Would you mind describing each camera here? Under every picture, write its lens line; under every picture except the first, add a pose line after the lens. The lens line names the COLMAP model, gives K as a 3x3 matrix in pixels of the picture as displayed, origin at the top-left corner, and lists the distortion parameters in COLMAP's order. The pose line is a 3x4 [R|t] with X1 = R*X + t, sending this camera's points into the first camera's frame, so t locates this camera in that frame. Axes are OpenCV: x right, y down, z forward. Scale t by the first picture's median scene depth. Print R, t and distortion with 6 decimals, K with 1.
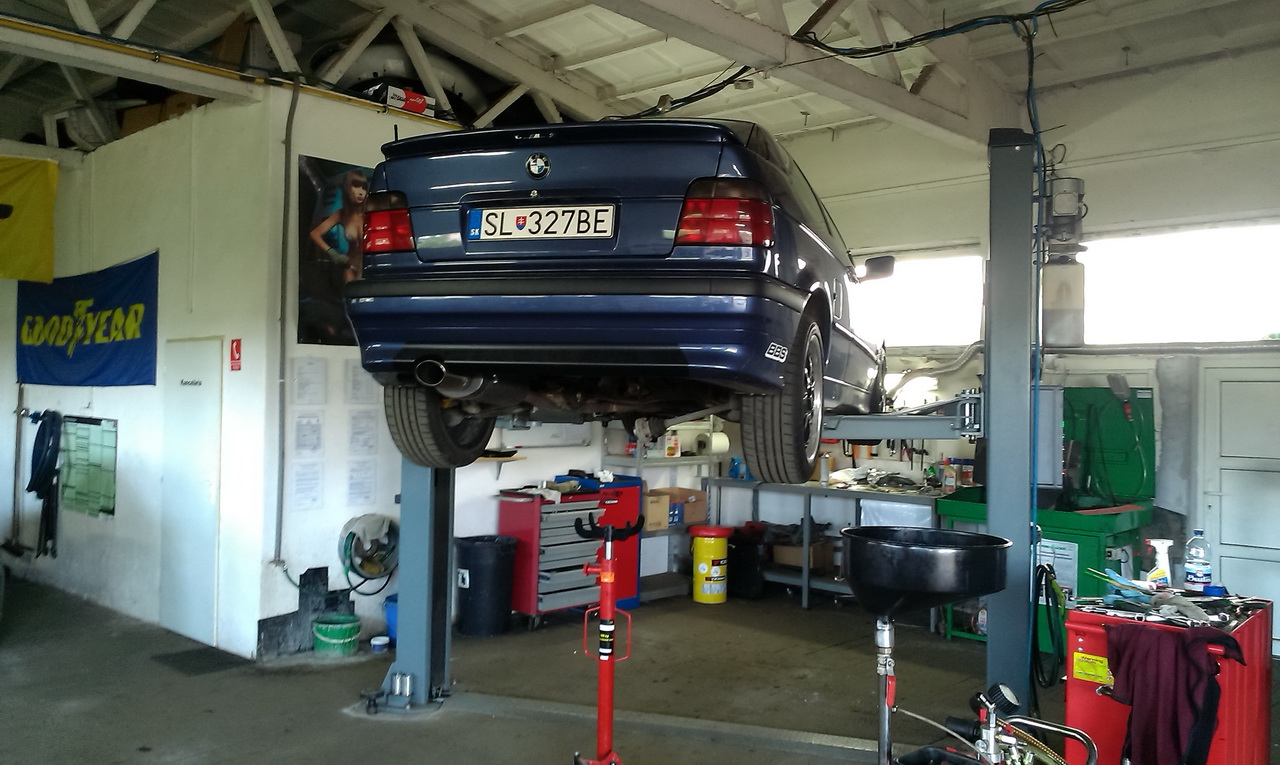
lens RADIAL K [[1048.5, 0, 740.8], [0, 1048.5, 352.8], [0, 0, 1]] dist [0.110435, -0.124078]
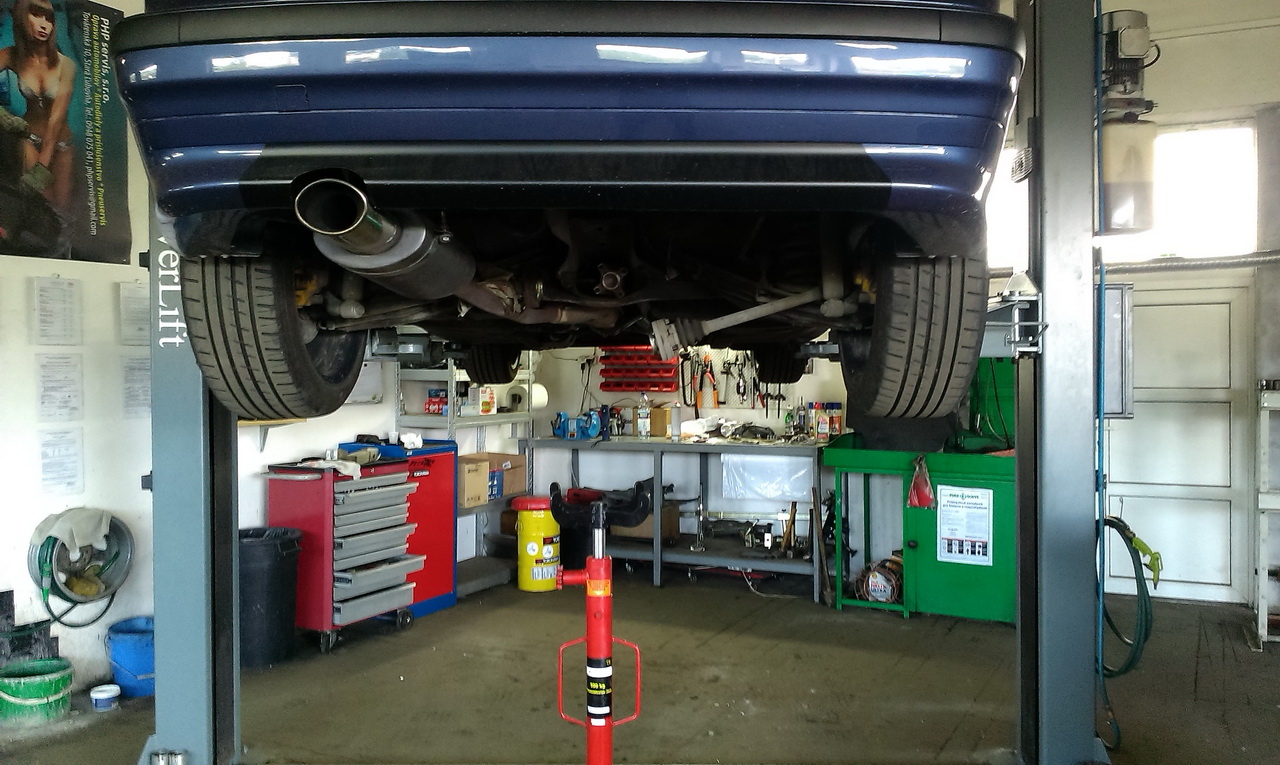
lens RADIAL K [[1048.5, 0, 740.8], [0, 1048.5, 352.8], [0, 0, 1]] dist [0.110435, -0.124078]
pose [[0.965314, -0.023767, 0.260009, -0.113847], [0.014466, 0.999187, 0.037625, 0.032788], [-0.260692, -0.032559, 0.964873, 0.229342]]
